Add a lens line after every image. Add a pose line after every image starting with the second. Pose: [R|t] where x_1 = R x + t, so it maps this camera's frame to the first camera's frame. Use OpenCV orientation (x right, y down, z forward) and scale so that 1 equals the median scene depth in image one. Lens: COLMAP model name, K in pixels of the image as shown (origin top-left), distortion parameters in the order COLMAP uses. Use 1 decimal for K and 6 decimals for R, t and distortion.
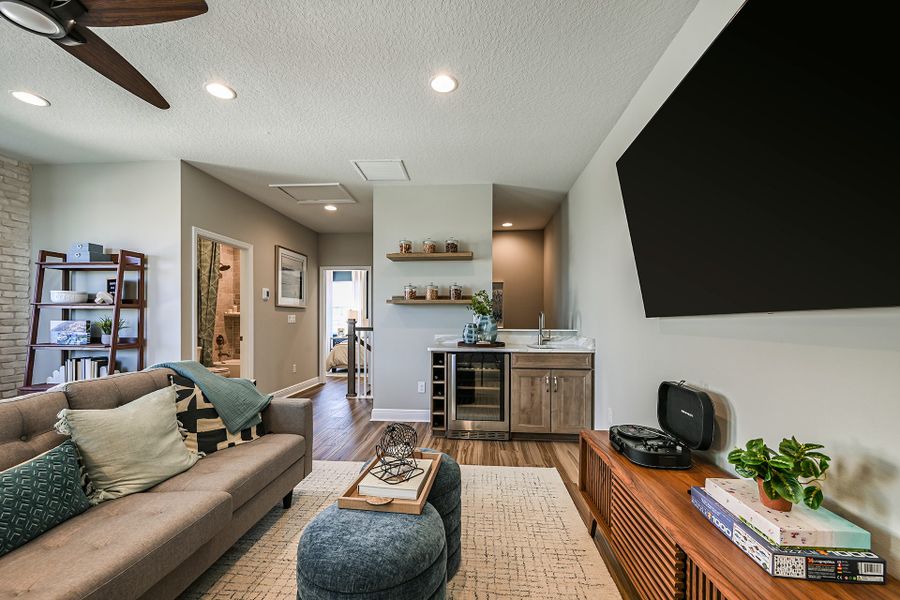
lens RADIAL K [[354.4, 0, 452.7], [0, 354.4, 322.2], [0, 0, 1]] dist [-0.000698, -0.000001]
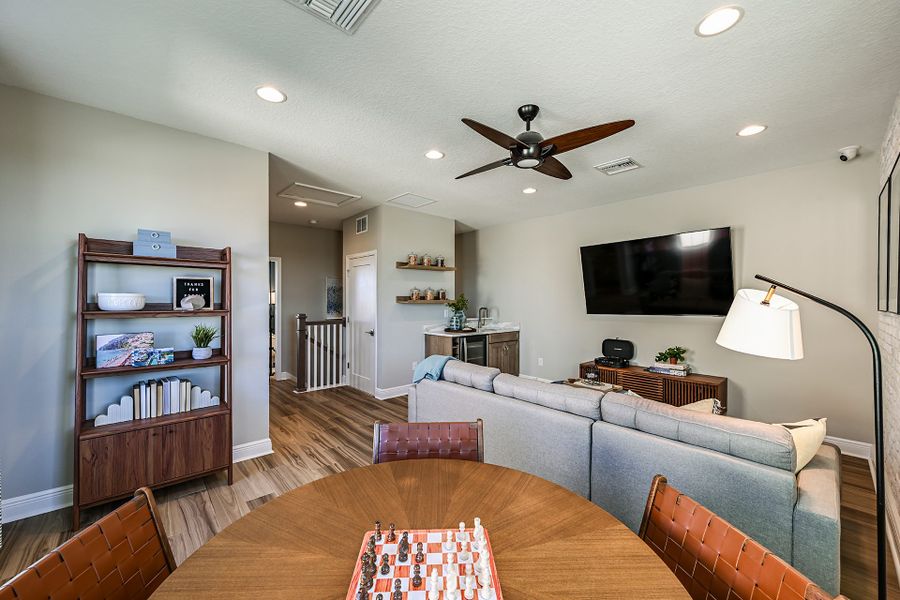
lens RADIAL K [[354.4, 0, 449.1], [0, 354.4, 299.0], [0, 0, 1]] dist [-0.000698, -0.000001]
pose [[0.690128, -0.001032, 0.723686, -1.111970], [0.008914, 0.999935, -0.007075, -0.062689], [-0.723632, 0.011334, 0.690093, 0.013700]]
